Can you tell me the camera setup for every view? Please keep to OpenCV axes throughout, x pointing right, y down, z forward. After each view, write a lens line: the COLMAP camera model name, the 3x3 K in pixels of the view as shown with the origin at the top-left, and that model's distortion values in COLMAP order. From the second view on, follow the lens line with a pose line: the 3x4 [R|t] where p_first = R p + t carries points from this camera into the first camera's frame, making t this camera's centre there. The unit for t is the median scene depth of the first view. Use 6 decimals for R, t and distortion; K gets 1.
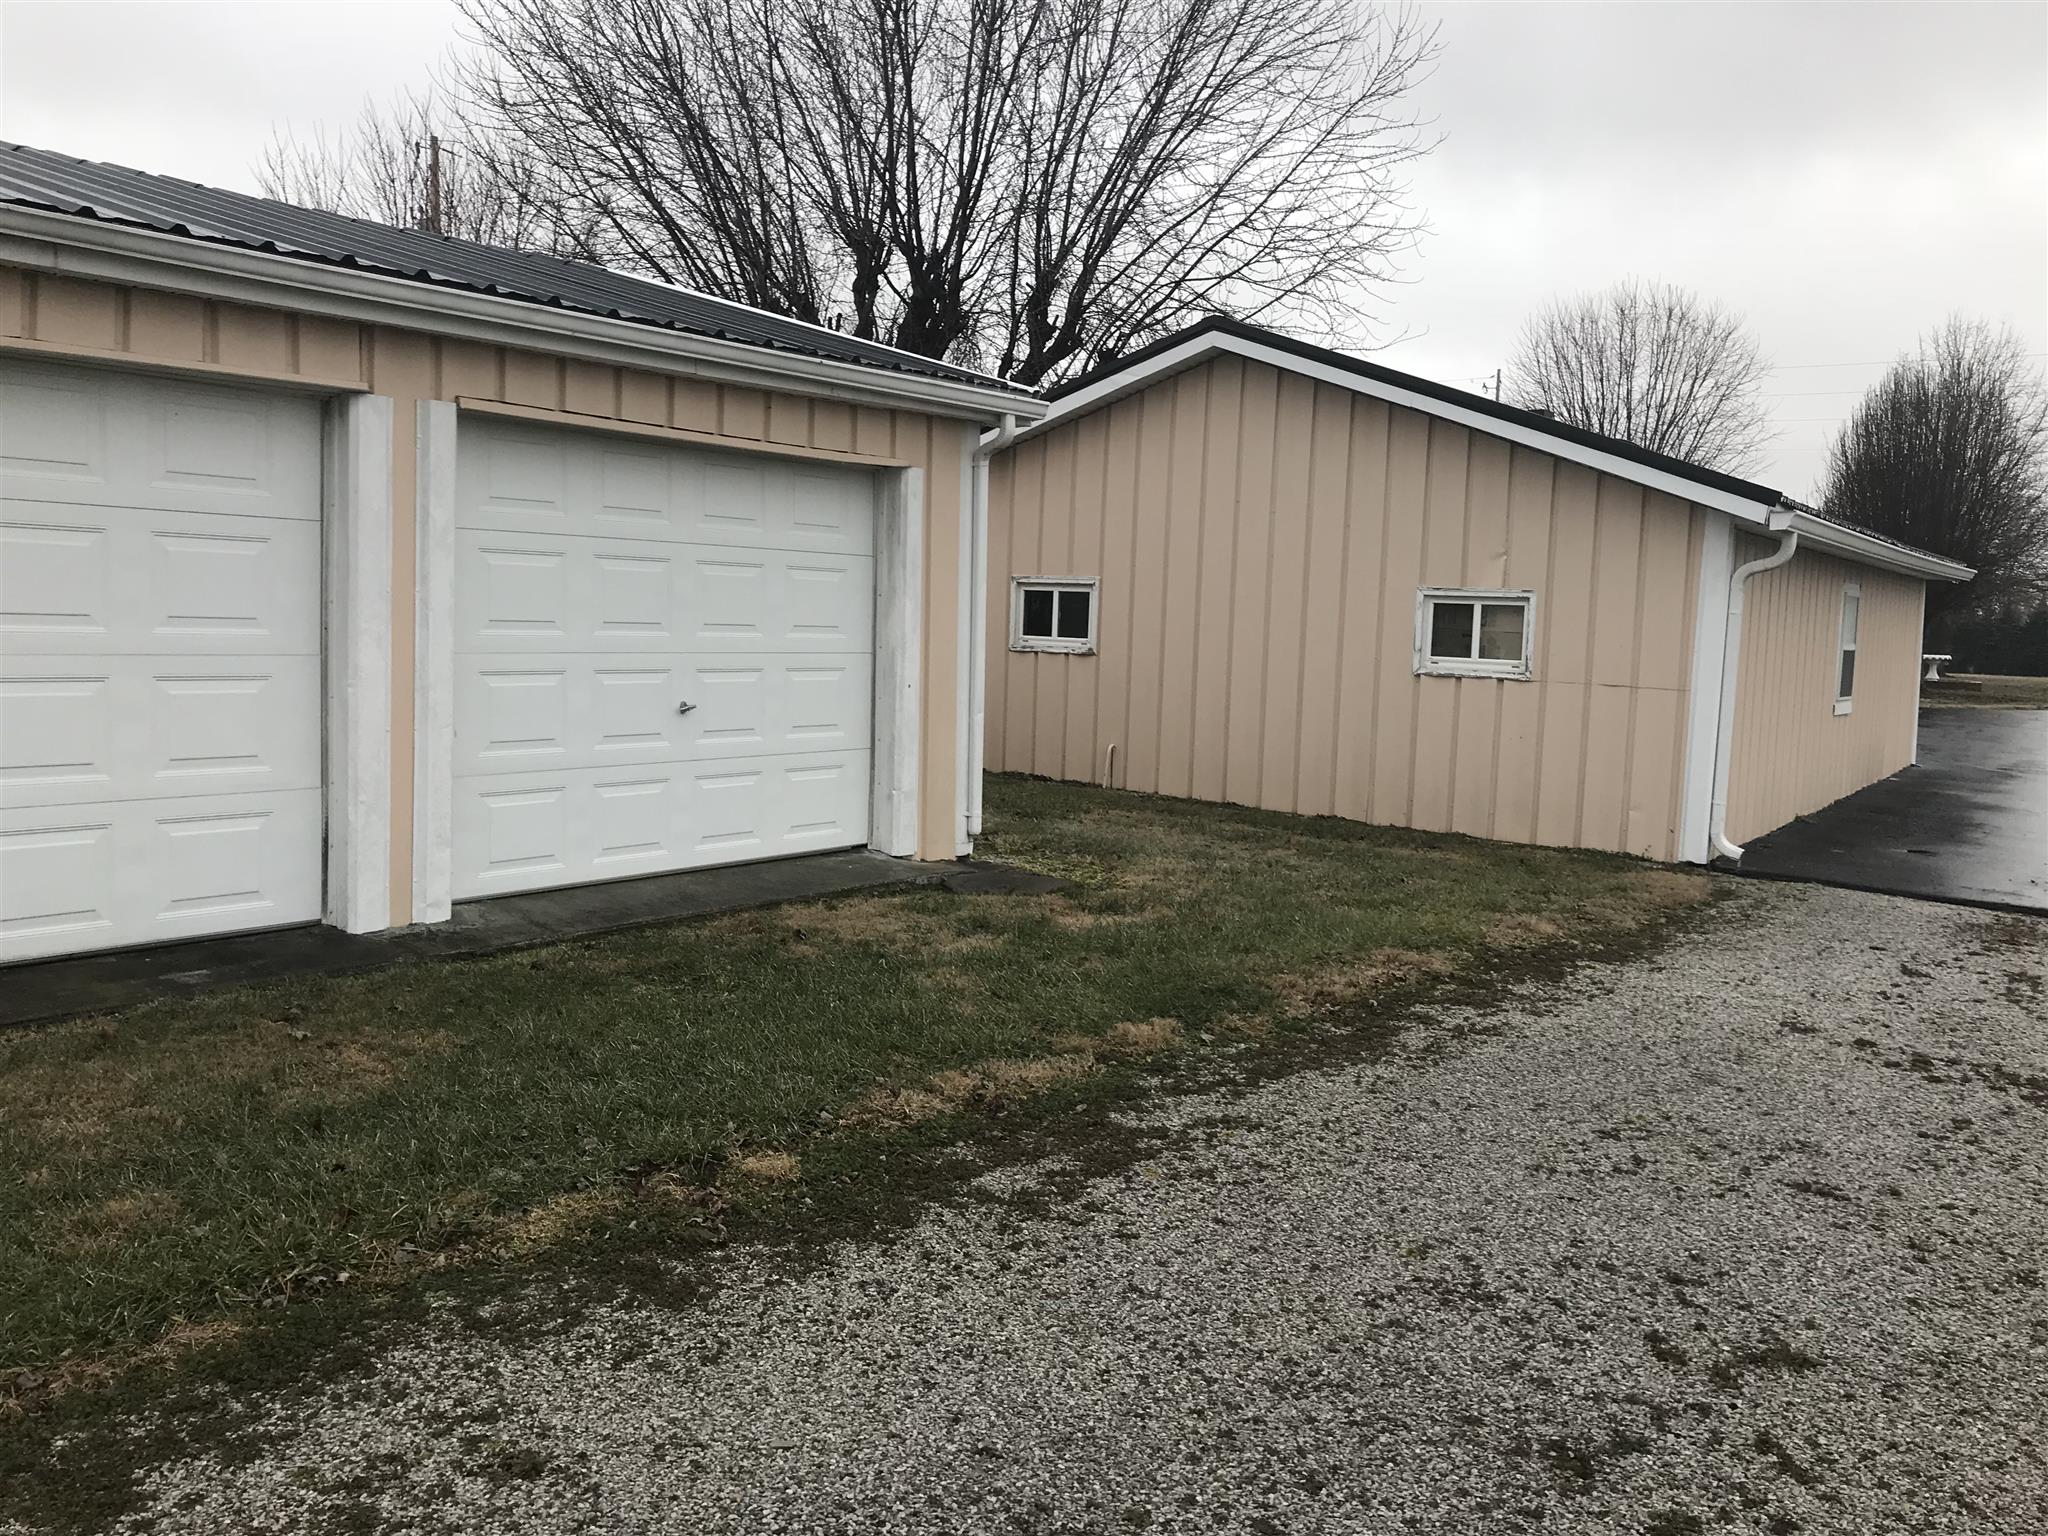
lens RADIAL K [[1688.2, 0, 1029.2], [0, 1688.2, 764.3], [0, 0, 1]] dist [0.030518, -0.015928]
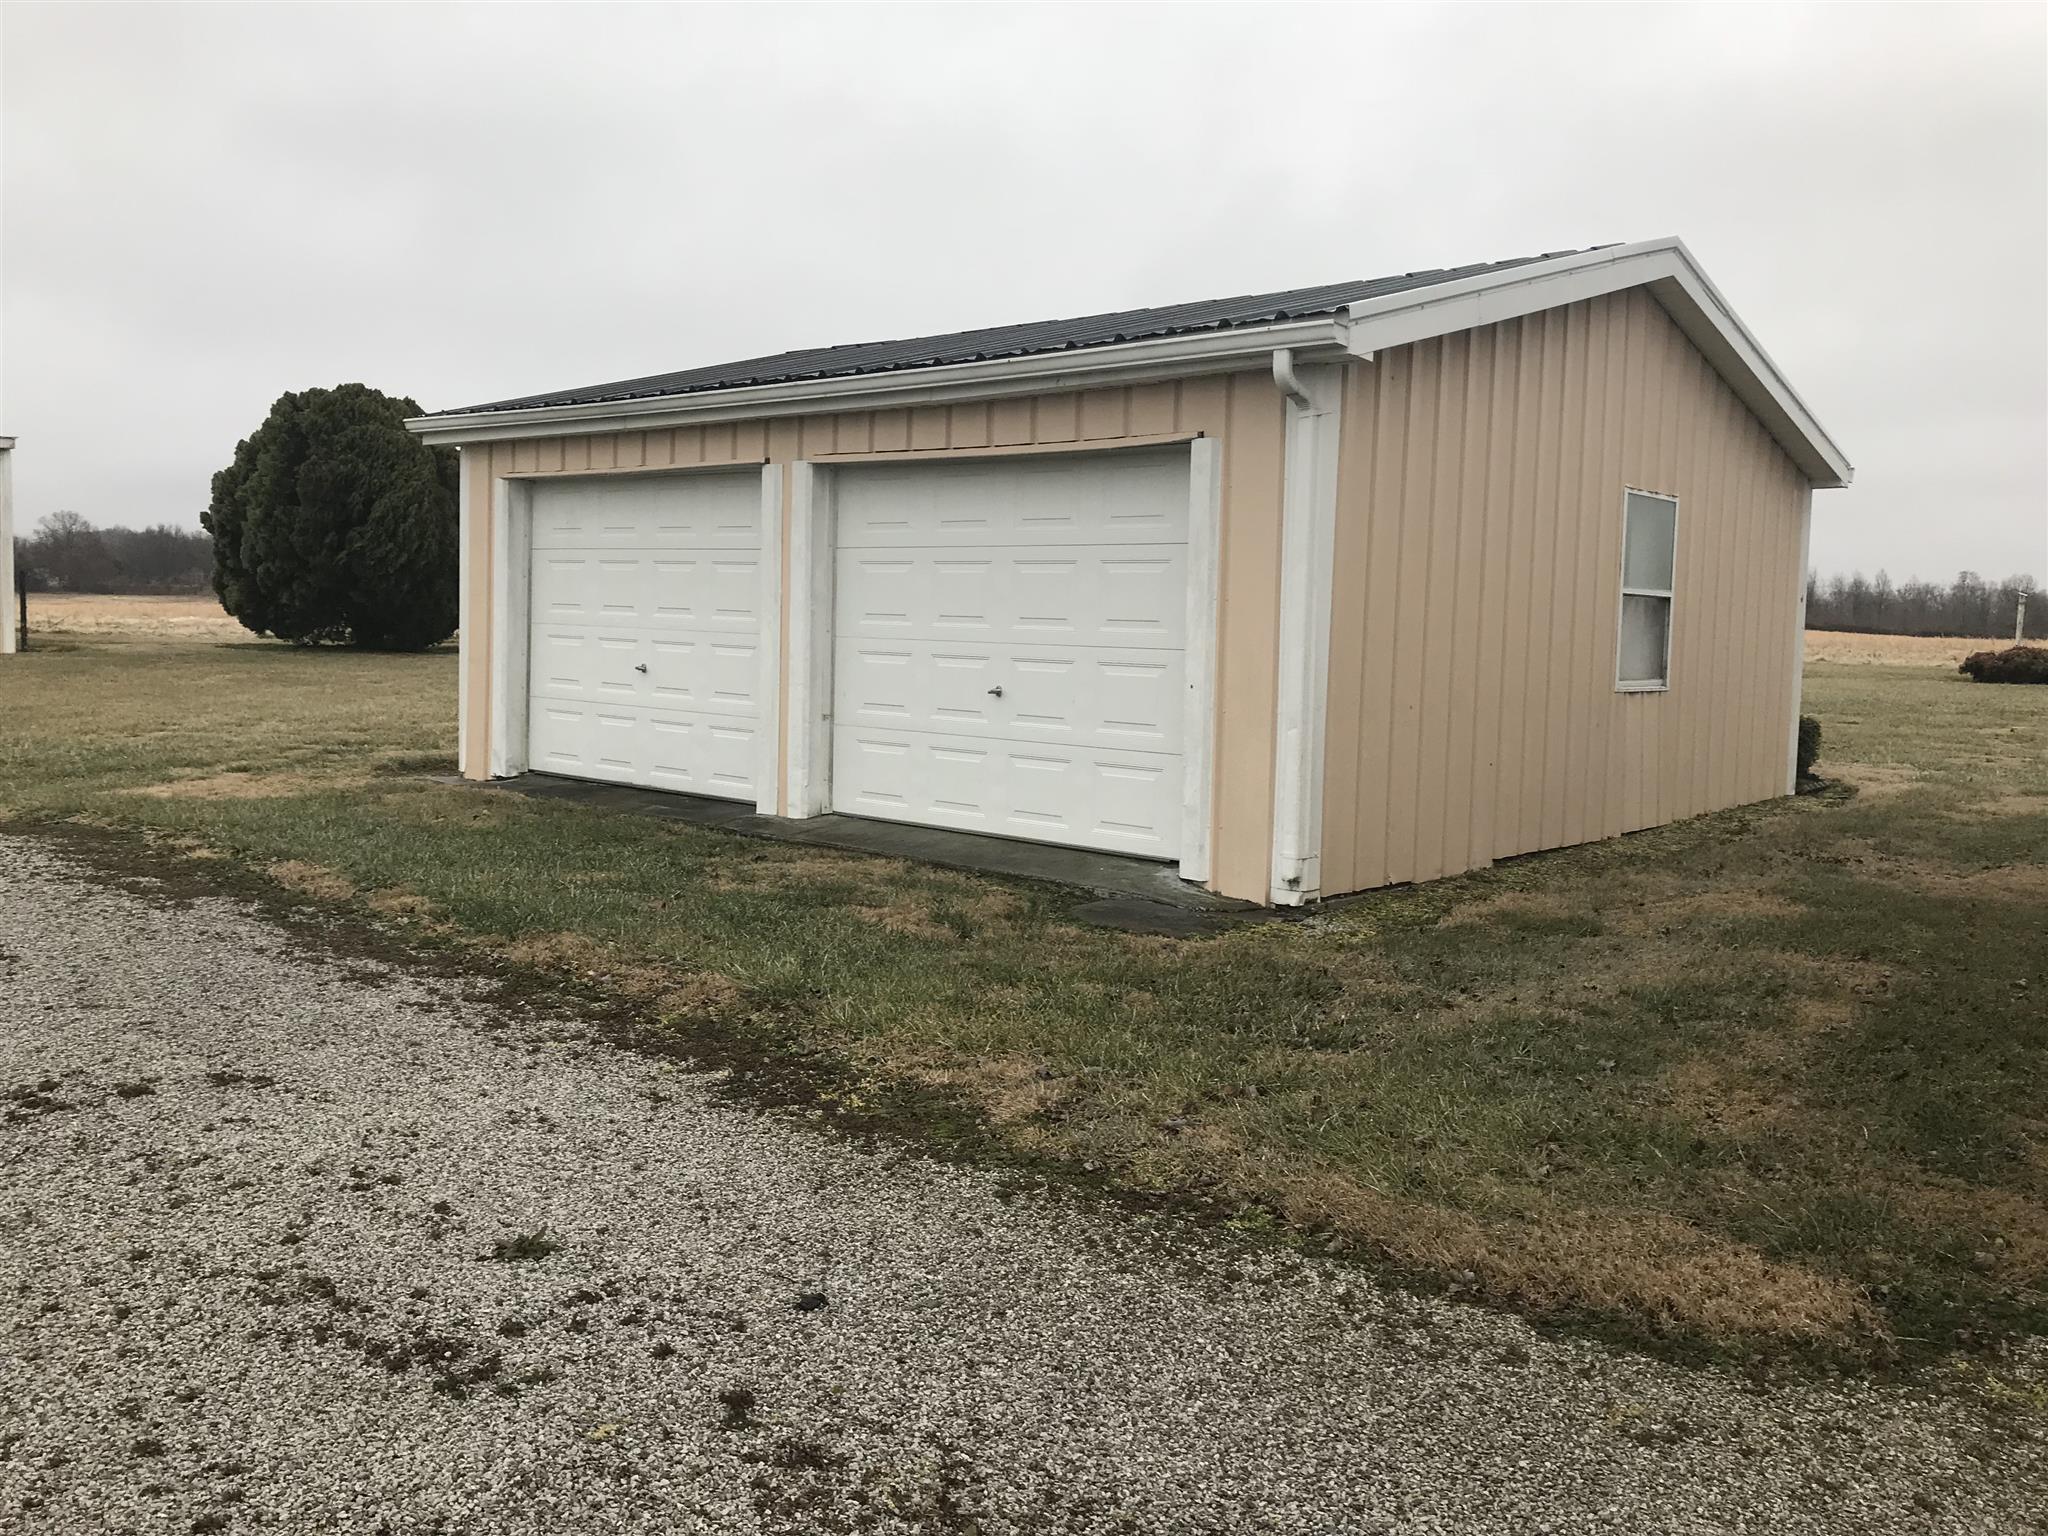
lens RADIAL K [[1688.2, 0, 1029.2], [0, 1688.2, 764.3], [0, 0, 1]] dist [0.030518, -0.015928]
pose [[-0.031603, 0.059066, -0.997754, 1.091544], [-0.107687, 0.992240, 0.062151, -0.069519], [0.993682, 0.109410, -0.024997, 1.261180]]
